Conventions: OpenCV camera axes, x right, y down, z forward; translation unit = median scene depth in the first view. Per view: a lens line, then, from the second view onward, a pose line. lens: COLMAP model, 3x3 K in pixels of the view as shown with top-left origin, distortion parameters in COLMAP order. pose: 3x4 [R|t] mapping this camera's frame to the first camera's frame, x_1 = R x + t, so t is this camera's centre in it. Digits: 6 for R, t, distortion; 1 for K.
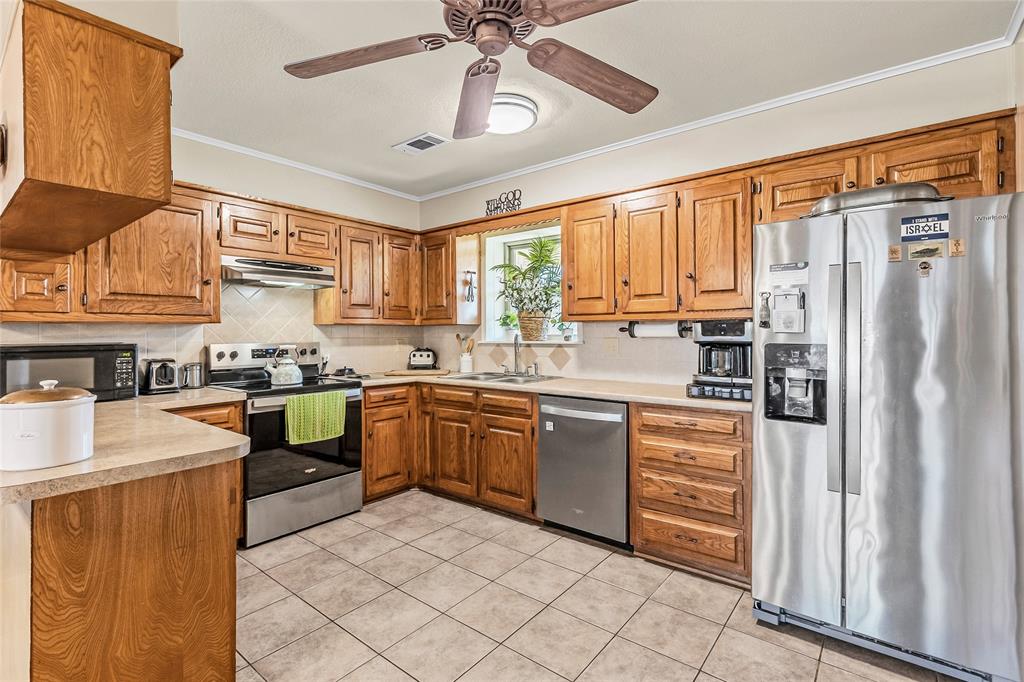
lens RADIAL K [[468.9, 0, 517.1], [0, 468.9, 335.6], [0, 0, 1]] dist [0.005602, 0.000186]
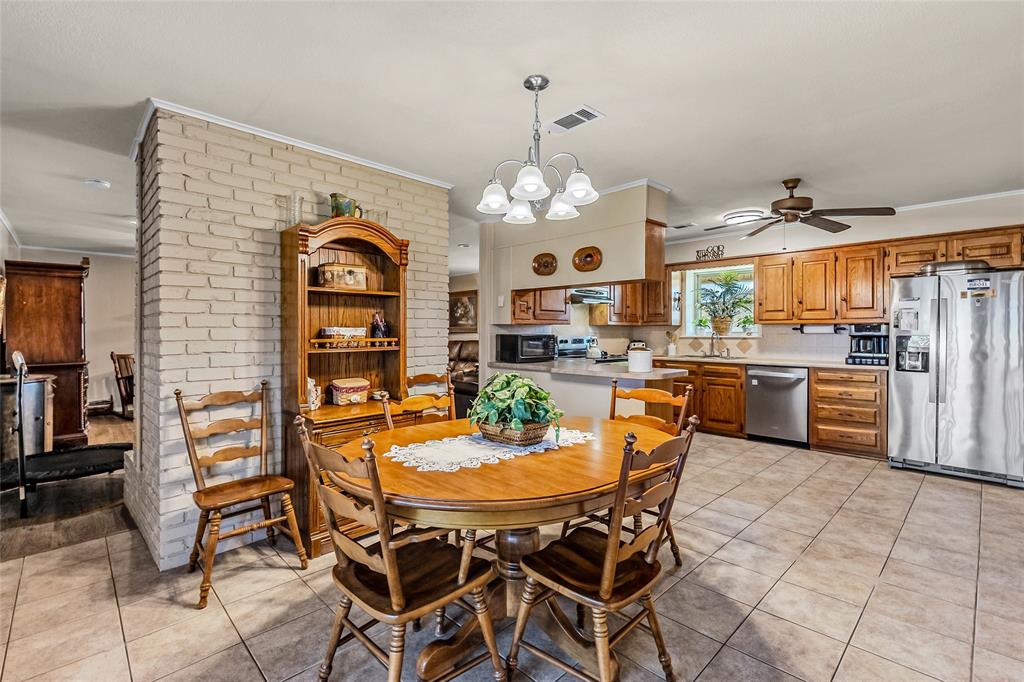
lens RADIAL K [[468.9, 0, 505.8], [0, 468.9, 336.7], [0, 0, 1]] dist [0.005602, 0.000186]
pose [[0.991270, 0.006278, -0.131700, -0.673515], [-0.005890, 0.999977, 0.003334, 0.018878], [0.131718, -0.002529, 0.991284, -0.958884]]
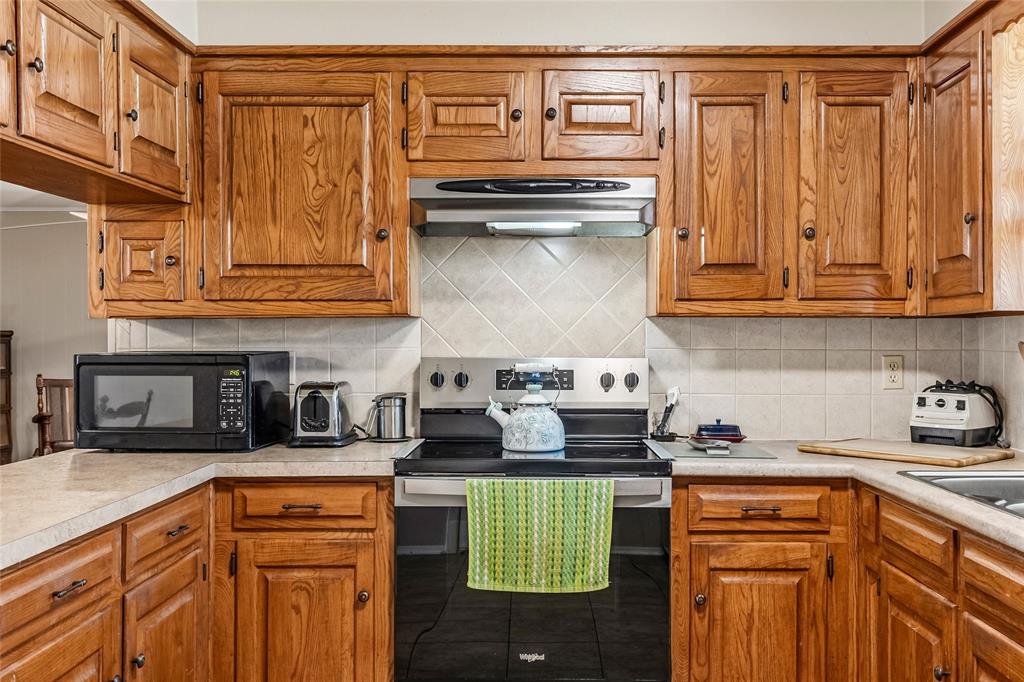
lens RADIAL K [[1046.3, 0, 513.1], [0, 1046.3, 341.1], [0, 0, 1]] dist [0.023232, 0.000000]
pose [[0.622269, 0.012031, -0.782711, 0.323148], [-0.010215, 0.999922, 0.007248, -0.009311], [0.782736, 0.003485, 0.622344, 0.422367]]
